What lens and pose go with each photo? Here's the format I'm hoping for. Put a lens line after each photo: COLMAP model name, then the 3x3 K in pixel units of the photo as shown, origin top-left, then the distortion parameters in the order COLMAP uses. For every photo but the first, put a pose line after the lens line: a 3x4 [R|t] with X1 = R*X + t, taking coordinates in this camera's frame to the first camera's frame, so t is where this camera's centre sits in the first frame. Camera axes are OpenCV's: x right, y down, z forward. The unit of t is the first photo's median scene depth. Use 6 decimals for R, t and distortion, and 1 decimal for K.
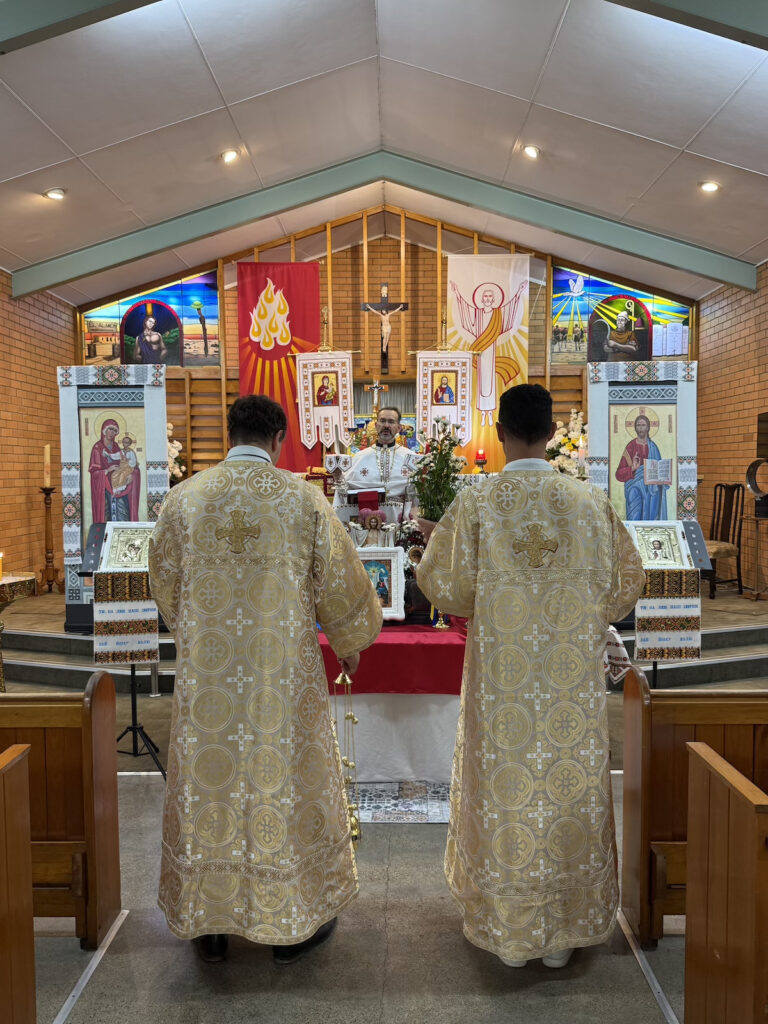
lens RADIAL K [[804.7, 0, 386.1], [0, 804.7, 518.1], [0, 0, 1]] dist [0.074622, -0.000568]
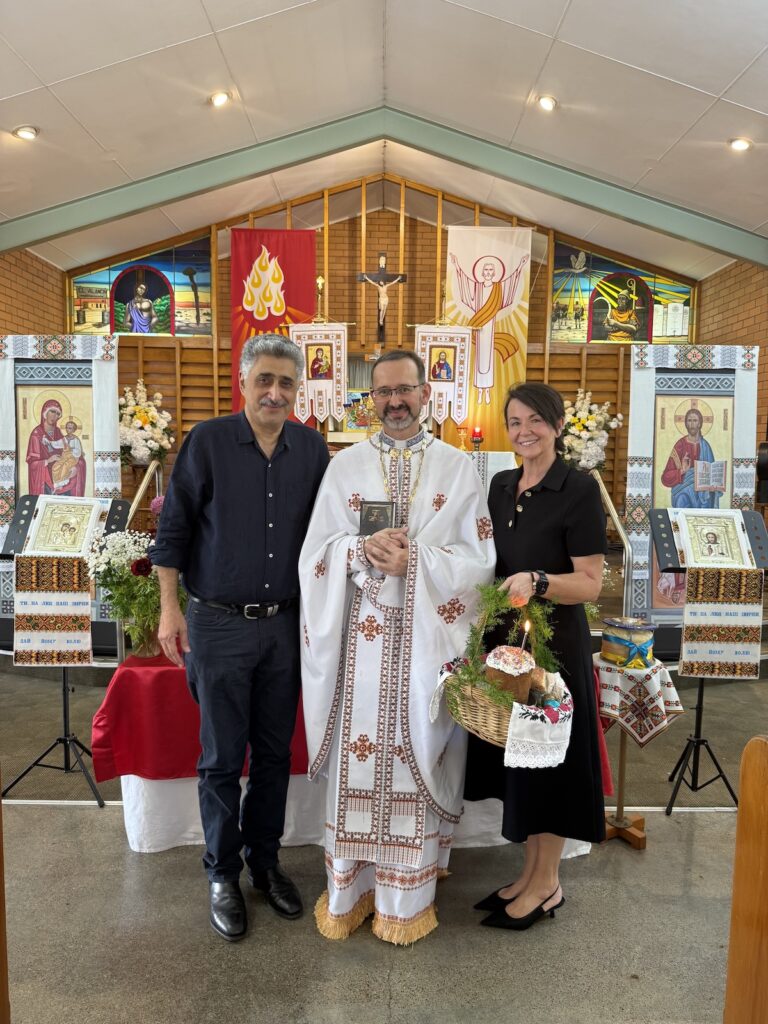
lens RADIAL K [[723.9, 0, 386.2], [0, 723.9, 519.2], [0, 0, 1]] dist [0.028798, -0.021612]
pose [[0.999649, 0.020521, 0.016750, -0.005742], [-0.021128, 0.999096, 0.036887, -0.003518], [-0.015978, -0.037228, 0.999179, 0.116945]]
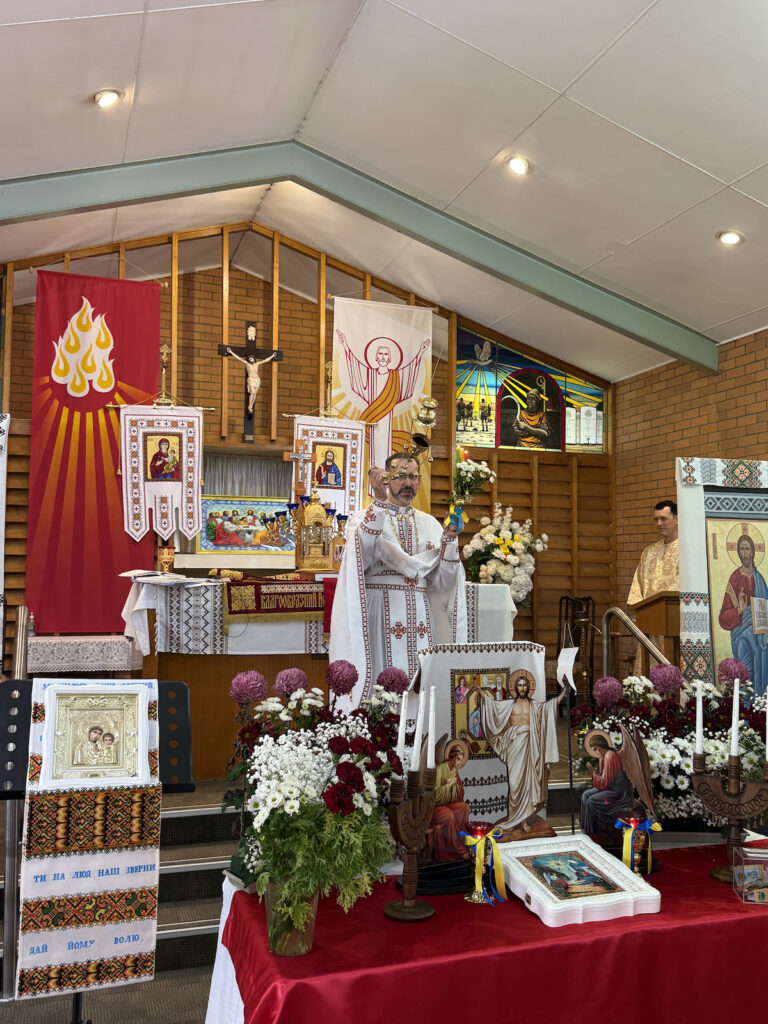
lens RADIAL K [[906.3, 0, 378.6], [0, 906.3, 540.7], [0, 0, 1]] dist [0.075925, -0.115799]
pose [[0.947090, 0.032534, 0.319315, -0.152399], [-0.002970, 0.995696, -0.092637, -0.013151], [-0.320955, 0.086787, 0.943110, 0.191417]]
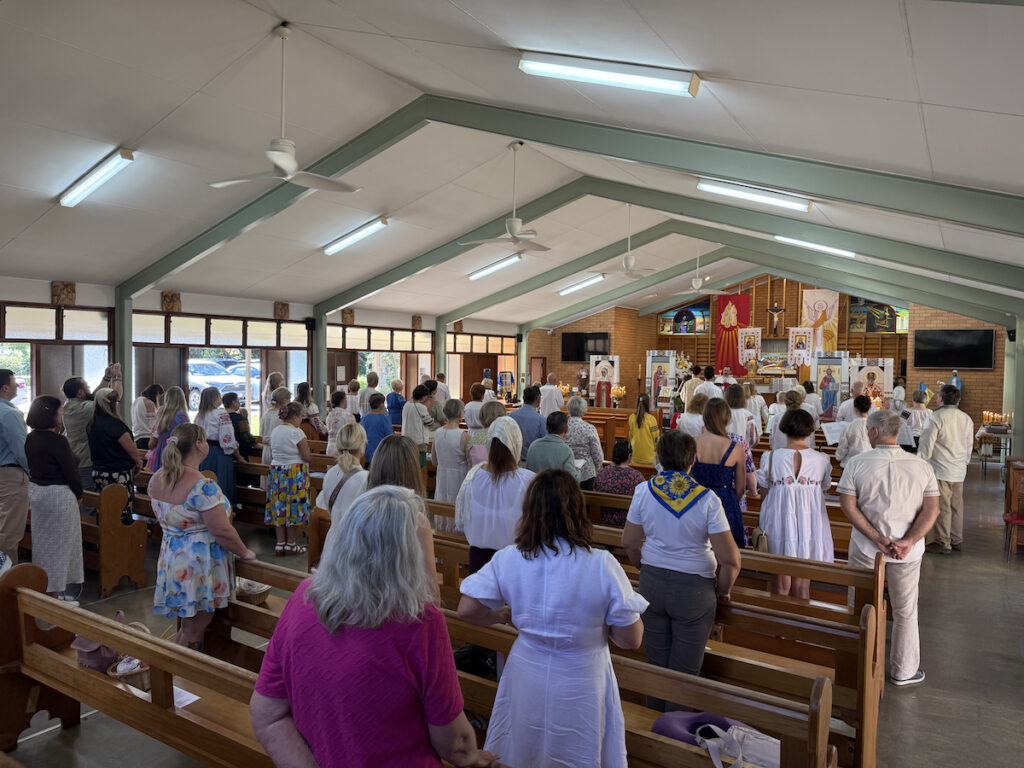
lens RADIAL K [[723.9, 0, 476.6], [0, 723.9, 383.9], [0, 0, 1]] dist [0.028798, -0.021612]
pose [[0.829022, 0.038817, -0.557868, 0.502025], [-0.052081, 0.998612, -0.007911, 0.034753], [0.556786, 0.035613, 0.829892, -1.405412]]
